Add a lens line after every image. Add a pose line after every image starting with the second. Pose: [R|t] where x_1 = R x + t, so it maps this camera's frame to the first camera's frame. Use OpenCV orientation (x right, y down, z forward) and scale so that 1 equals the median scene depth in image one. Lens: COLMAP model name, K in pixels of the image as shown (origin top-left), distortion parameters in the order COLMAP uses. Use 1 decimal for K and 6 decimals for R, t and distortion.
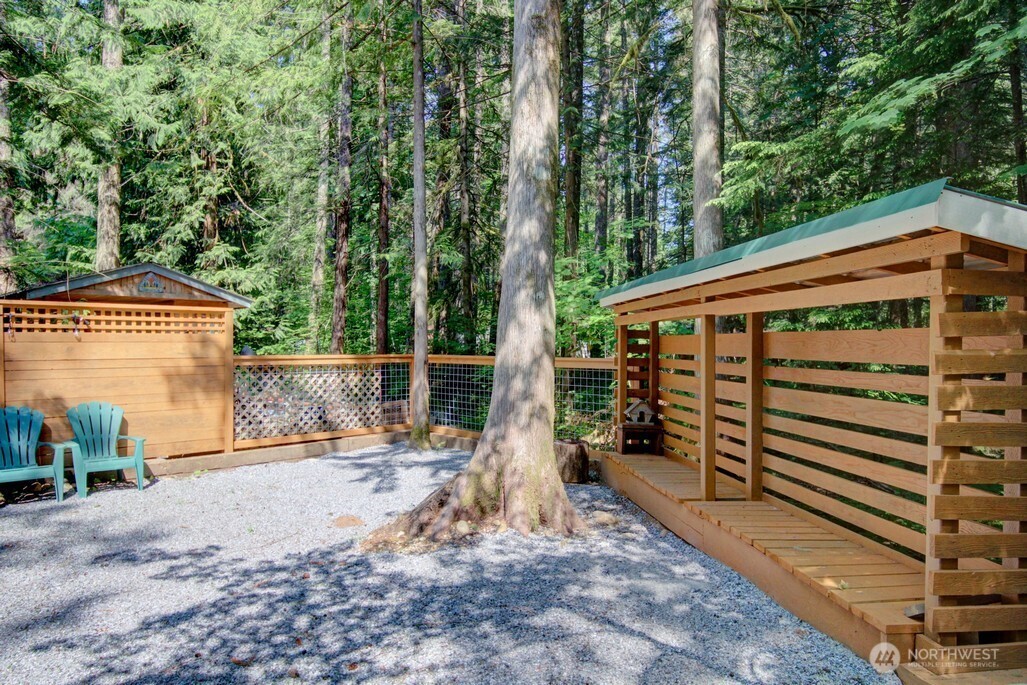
lens RADIAL K [[729.7, 0, 513.5], [0, 729.7, 342.5], [0, 0, 1]] dist [-0.000226, 0.000278]
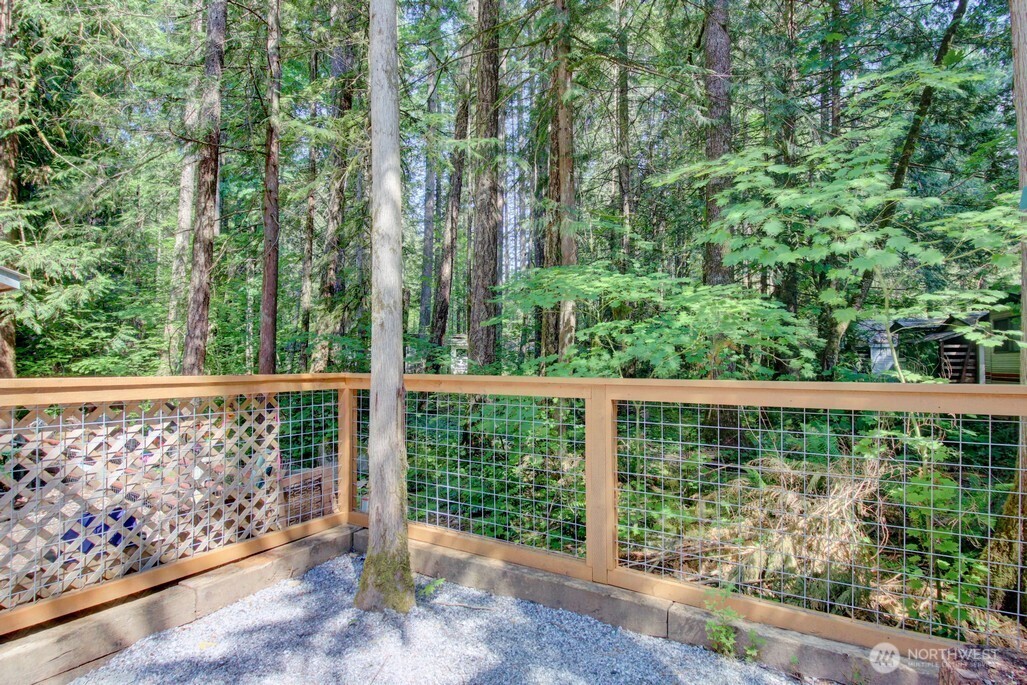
lens RADIAL K [[546.9, 0, 513.5], [0, 546.9, 342.5], [0, 0, 1]] dist [-0.021042, -0.000967]
pose [[0.964603, 0.009177, 0.263547, -0.132177], [-0.000434, 0.999448, -0.033215, 0.008035], [-0.263707, 0.031925, 0.964074, 0.637091]]
